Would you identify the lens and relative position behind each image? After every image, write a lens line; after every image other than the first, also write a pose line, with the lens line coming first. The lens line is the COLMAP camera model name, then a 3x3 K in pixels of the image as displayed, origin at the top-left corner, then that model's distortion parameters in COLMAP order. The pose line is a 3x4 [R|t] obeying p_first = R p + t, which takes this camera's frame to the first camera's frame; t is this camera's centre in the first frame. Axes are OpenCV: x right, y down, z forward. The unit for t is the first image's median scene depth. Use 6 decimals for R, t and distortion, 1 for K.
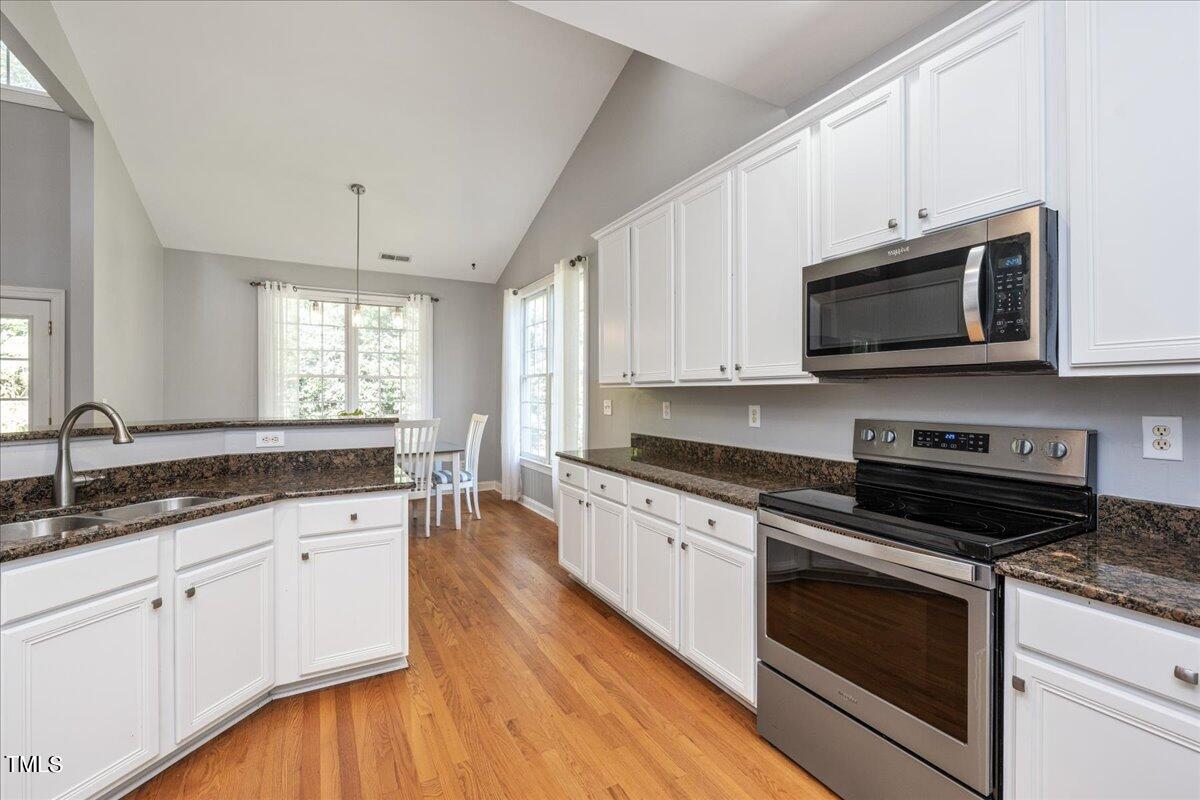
lens RADIAL K [[512.7, 0, 598.4], [0, 512.7, 392.7], [0, 0, 1]] dist [-0.000940, 0.000083]
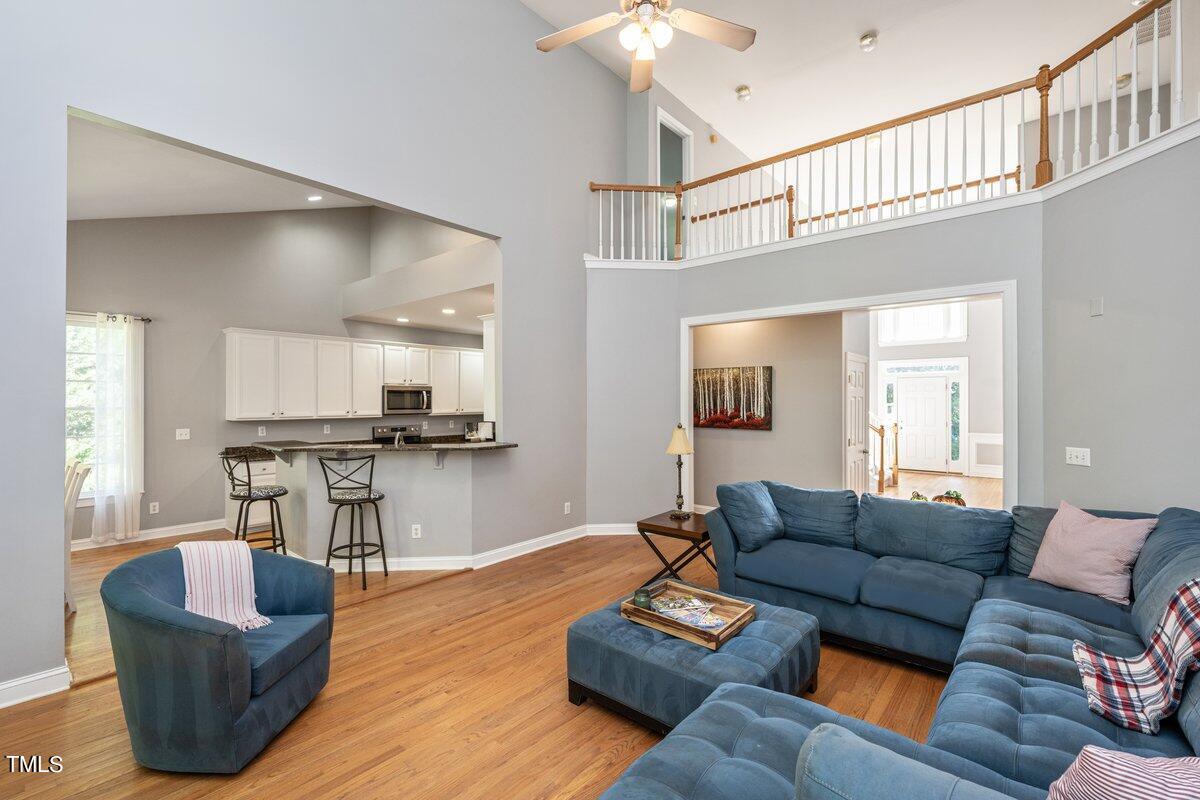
lens RADIAL K [[511.9, 0, 590.0], [0, 511.9, 400.3], [0, 0, 1]] dist [0.000358, -0.000318]
pose [[-0.349567, -0.001251, 0.936911, -3.125566], [-0.001079, 0.999999, 0.000932, -0.127782], [-0.936911, -0.000685, -0.349568, 0.795584]]
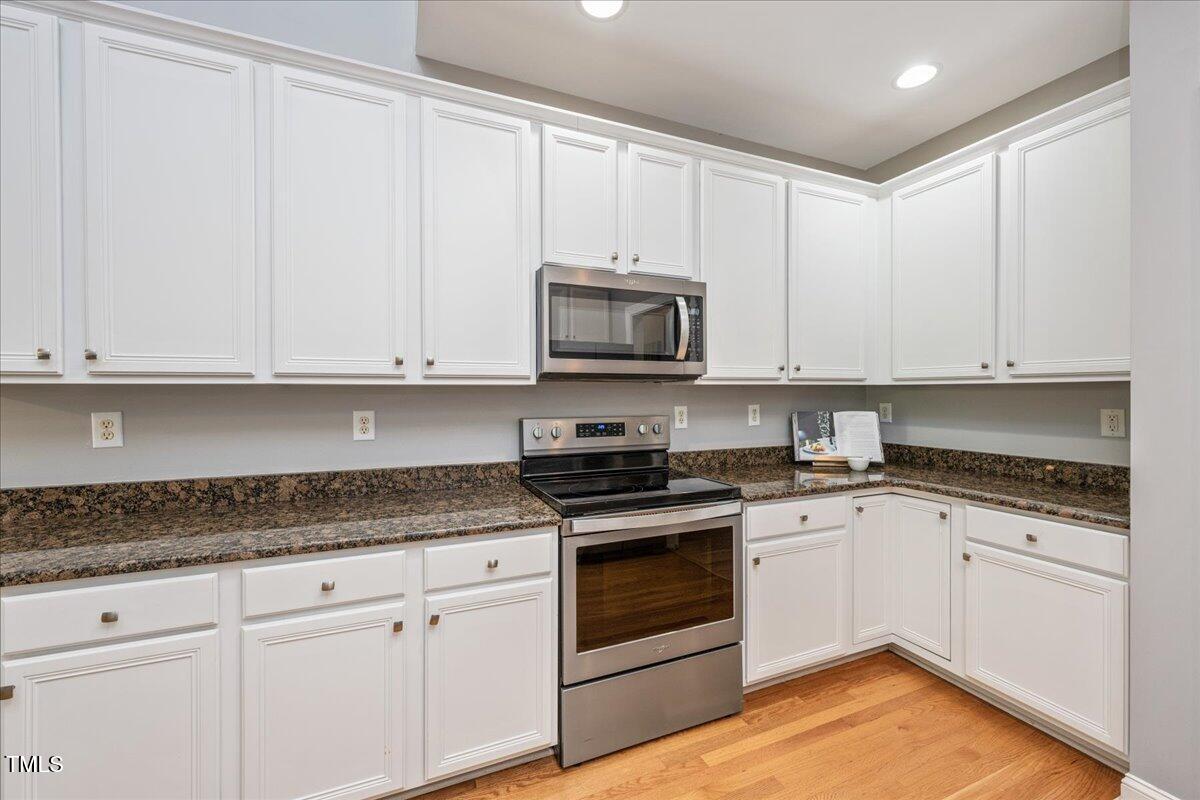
lens RADIAL K [[474.9, 0, 597.6], [0, 474.9, 395.3], [0, 0, 1]] dist [-0.000014, -0.000006]
pose [[0.098292, -0.004972, 0.995145, -0.428516], [0.002099, 0.999986, 0.004789, -0.001802], [-0.995155, 0.001618, 0.098301, 0.705797]]
